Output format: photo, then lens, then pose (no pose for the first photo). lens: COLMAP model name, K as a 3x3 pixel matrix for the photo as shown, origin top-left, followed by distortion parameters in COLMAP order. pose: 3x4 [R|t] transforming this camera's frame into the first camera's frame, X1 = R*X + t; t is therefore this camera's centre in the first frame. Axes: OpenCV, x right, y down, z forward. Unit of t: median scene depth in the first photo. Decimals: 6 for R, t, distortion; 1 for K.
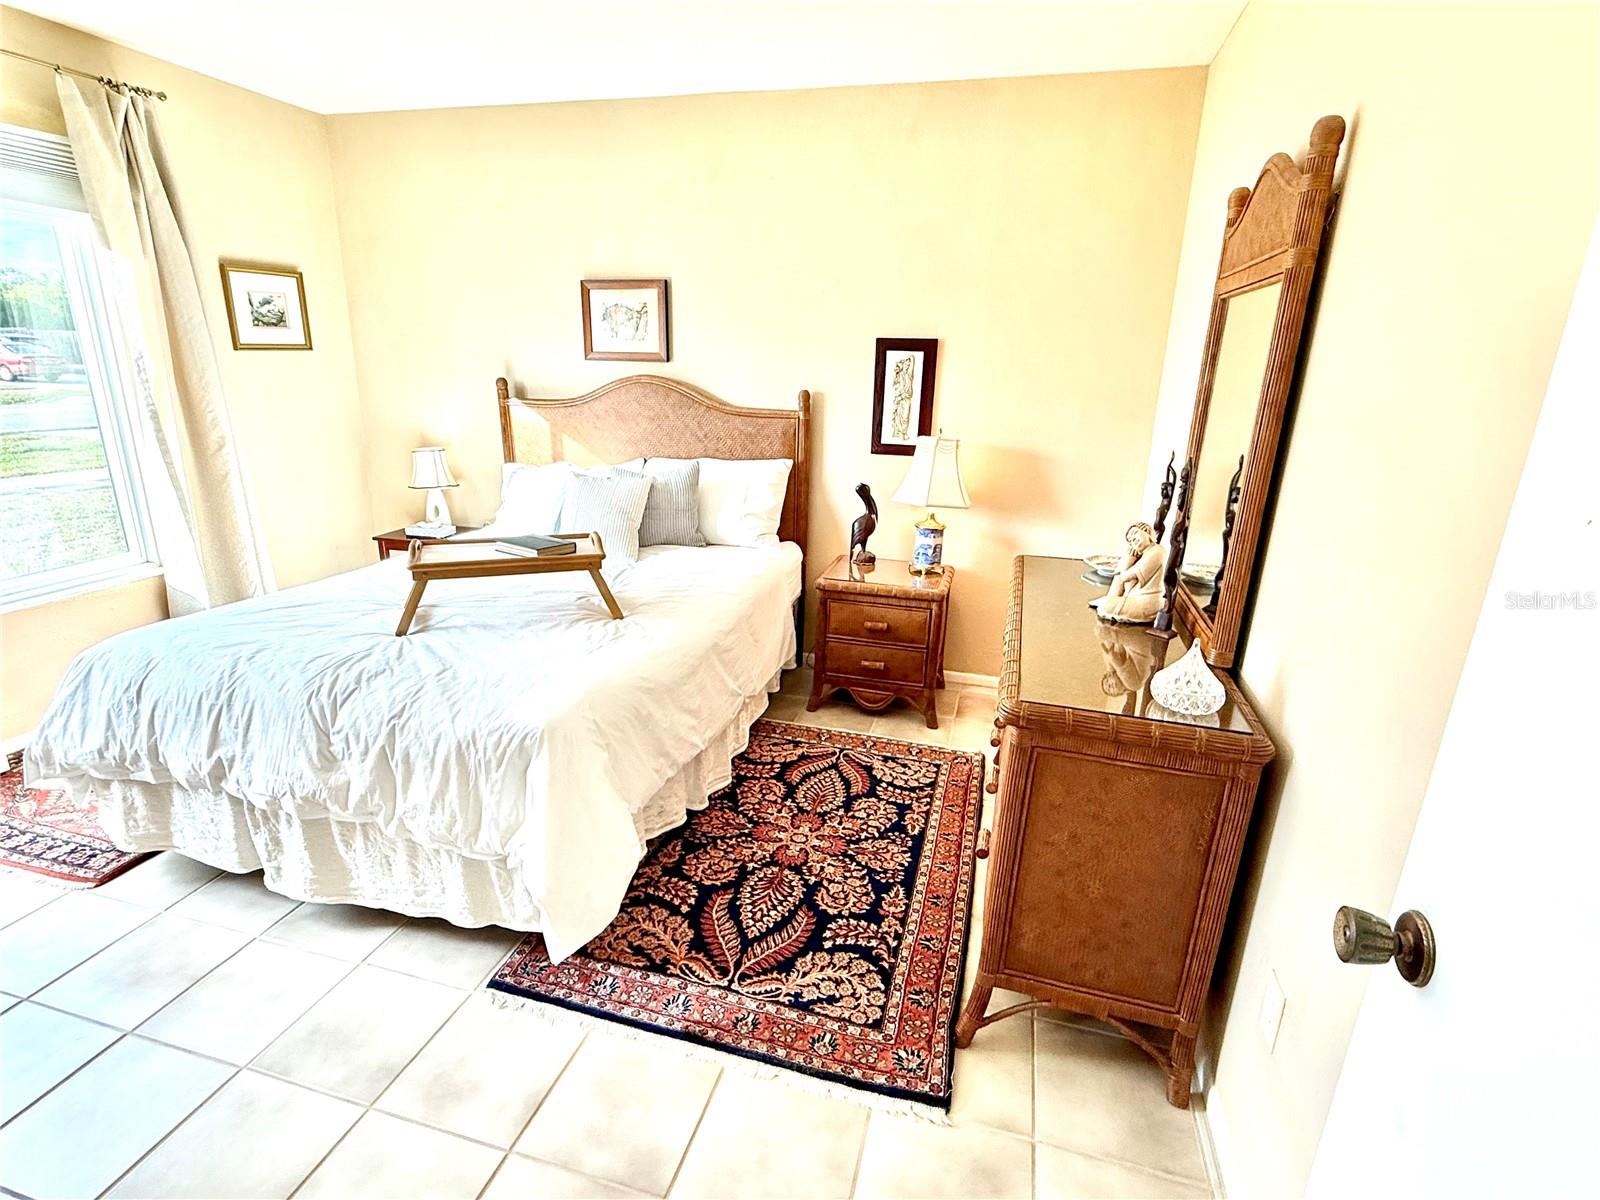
lens RADIAL K [[791.6, 0, 797.1], [0, 791.6, 606.2], [0, 0, 1]] dist [-0.005071, -0.000082]
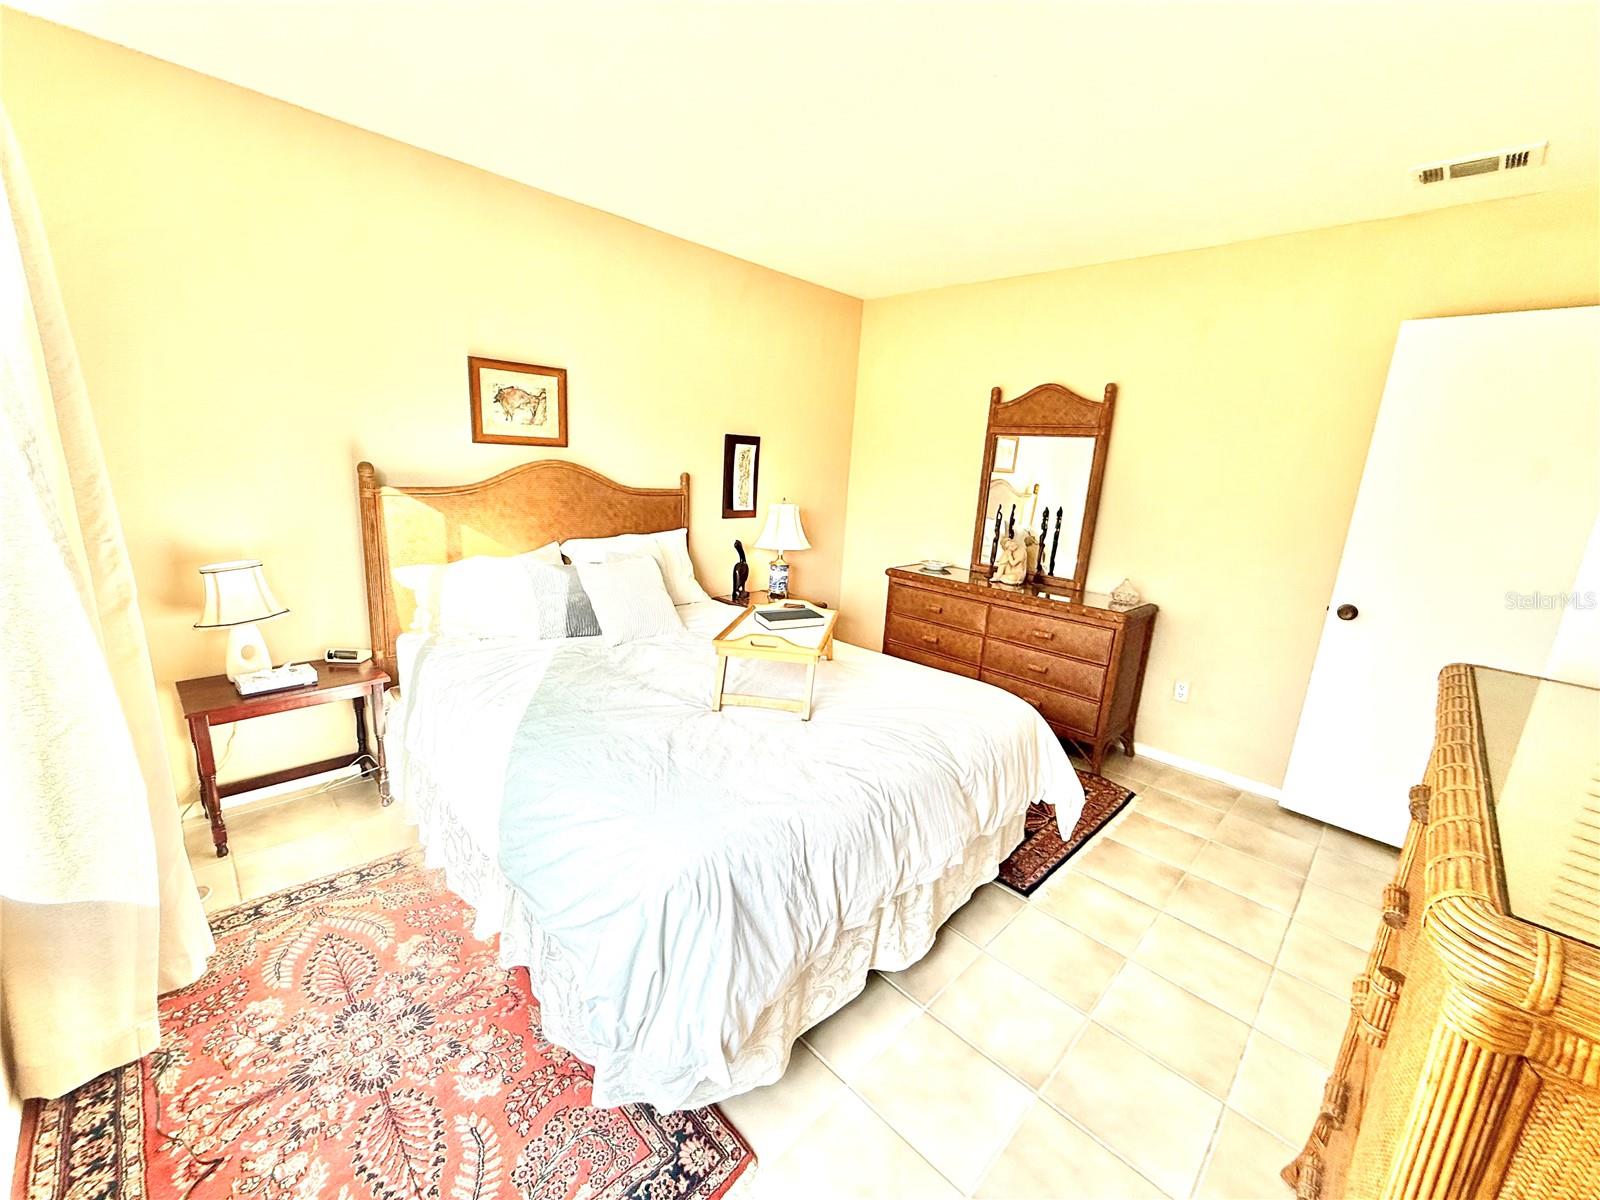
lens RADIAL K [[639.0, 0, 798.1], [0, 639.0, 593.2], [0, 0, 1]] dist [-0.001197, 0.000420]
pose [[0.492235, -0.181786, 0.851269, -0.763480], [0.217487, 0.972618, 0.081941, -0.126740], [-0.842855, 0.144806, 0.518293, 0.342984]]
